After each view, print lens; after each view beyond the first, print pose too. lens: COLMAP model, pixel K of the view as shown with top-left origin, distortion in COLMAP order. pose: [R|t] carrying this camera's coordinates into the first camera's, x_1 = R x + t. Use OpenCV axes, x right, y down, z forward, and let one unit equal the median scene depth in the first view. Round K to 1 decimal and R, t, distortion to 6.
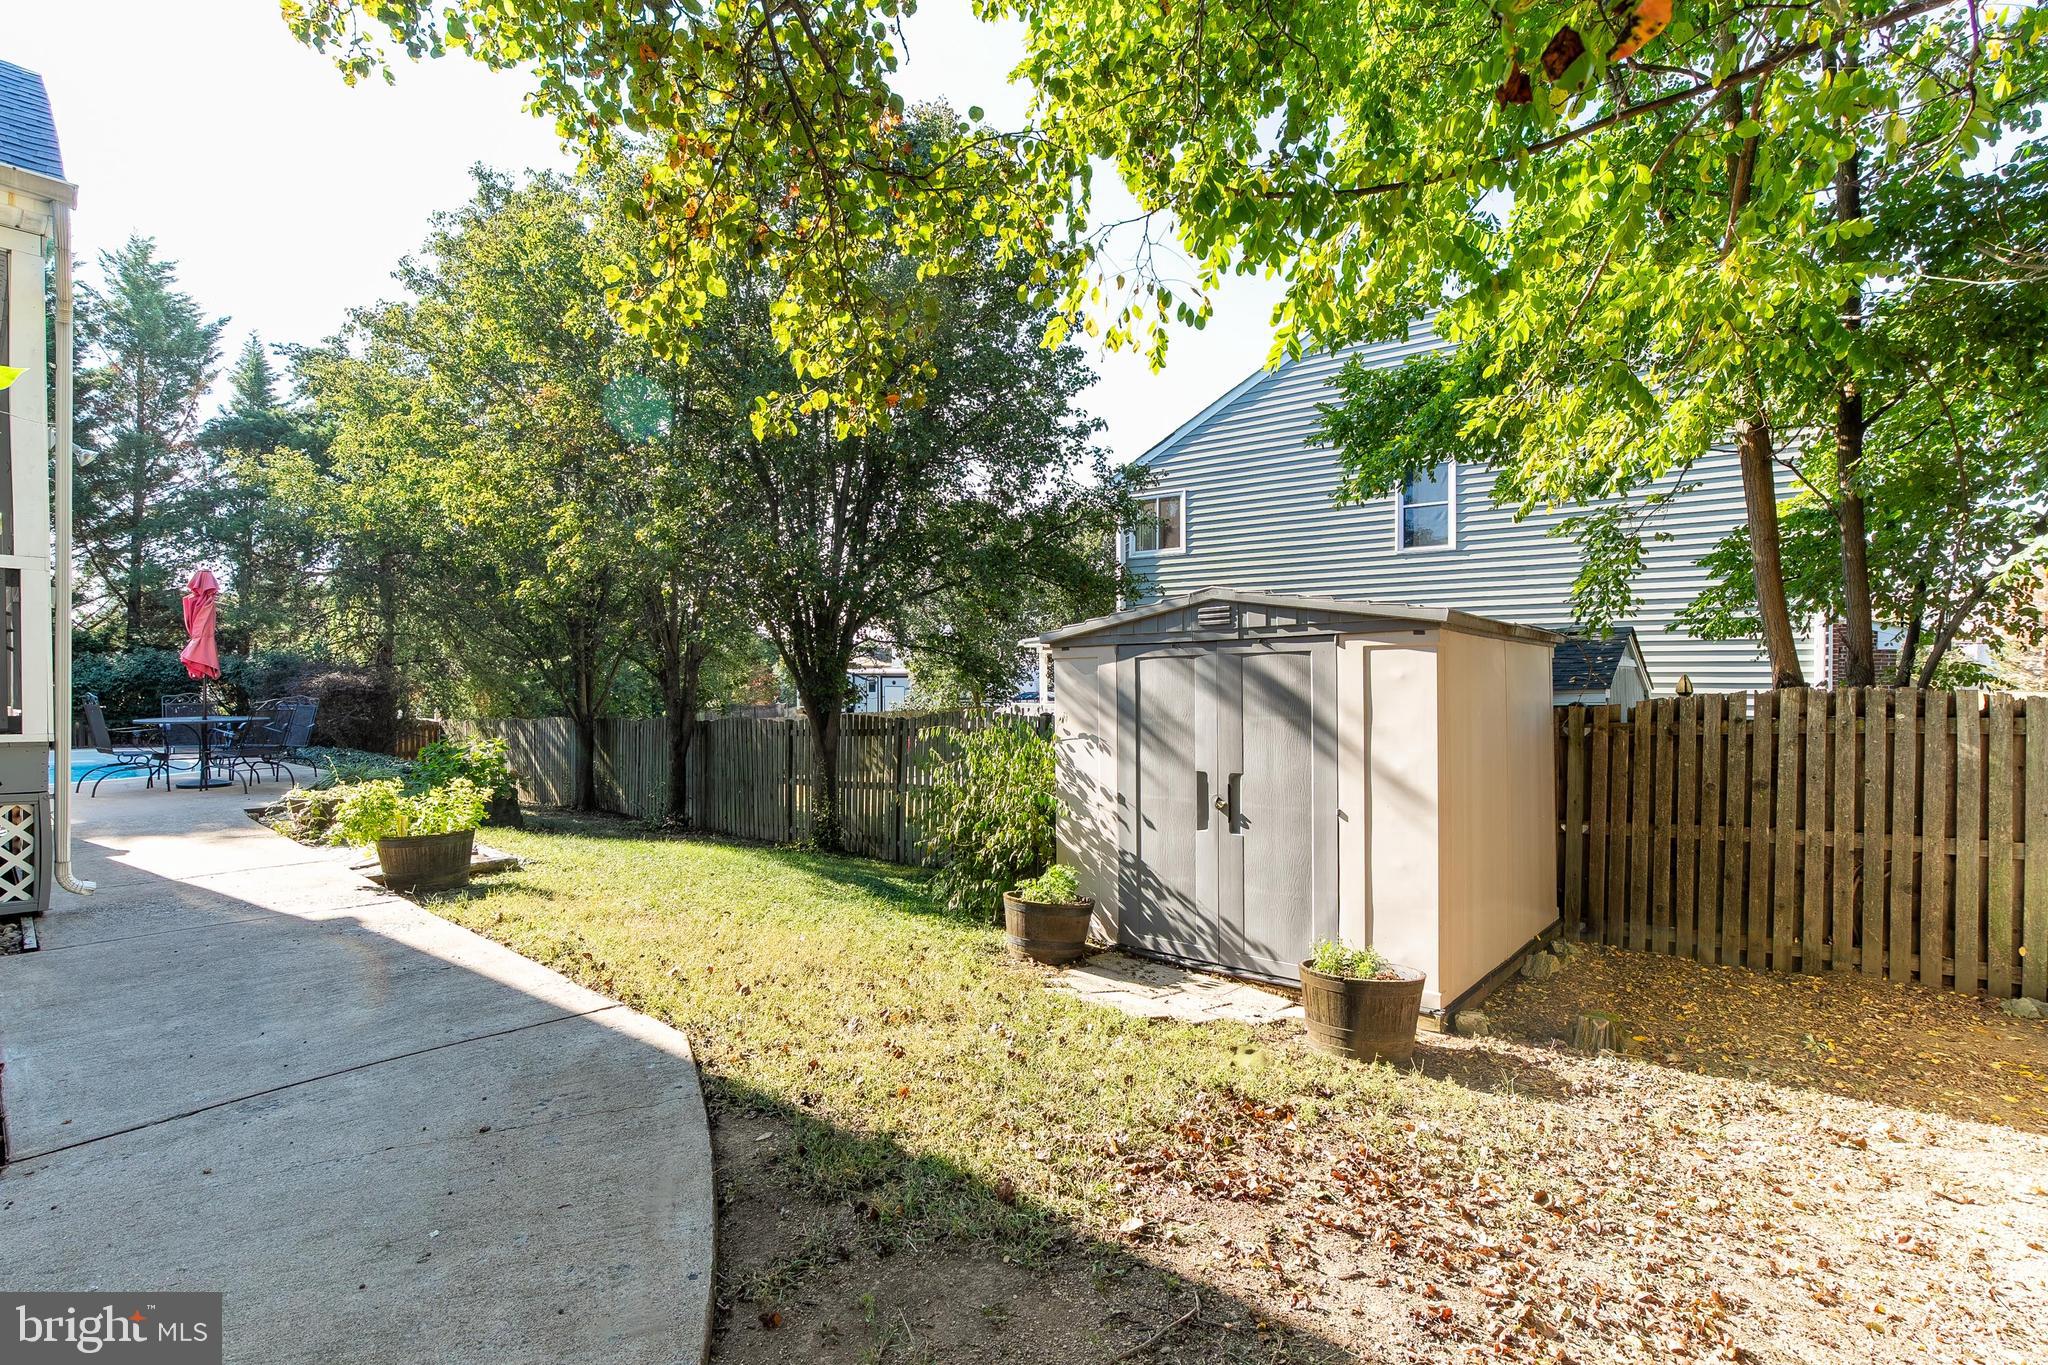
lens RADIAL K [[937.2, 0, 1030.9], [0, 937.2, 690.1], [0, 0, 1]] dist [-0.032176, 0.011660]
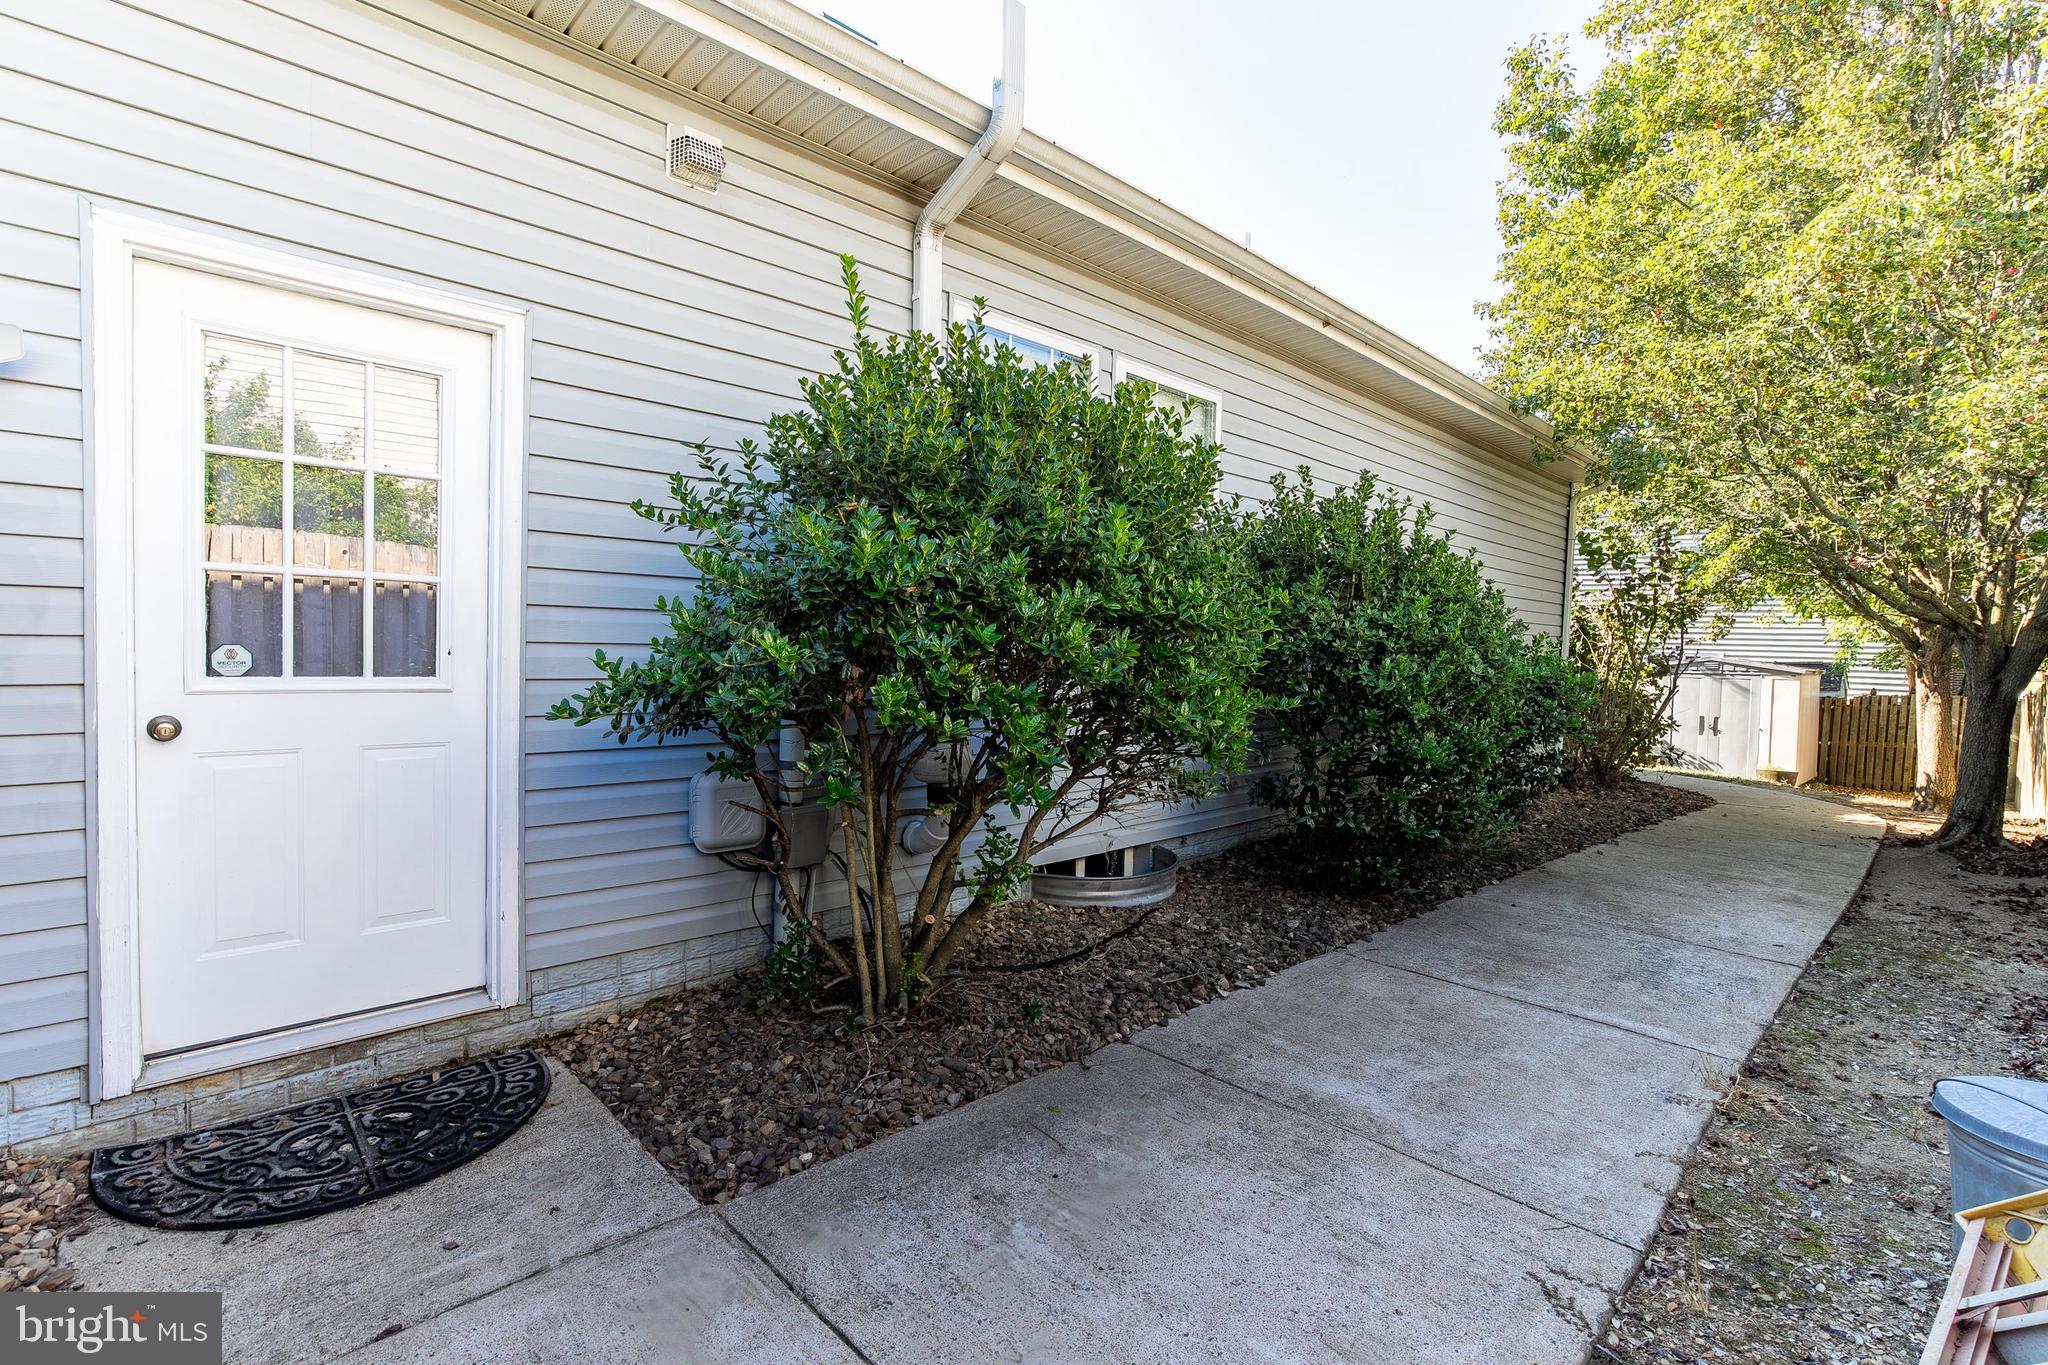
lens RADIAL K [[937.2, 0, 1021.8], [0, 937.2, 679.7], [0, 0, 1]] dist [-0.032176, 0.011660]
pose [[0.995451, 0.027981, -0.091076, -1.653005], [-0.024688, 0.999007, 0.037081, -0.082723], [0.092023, -0.034664, 0.995153, -2.060270]]
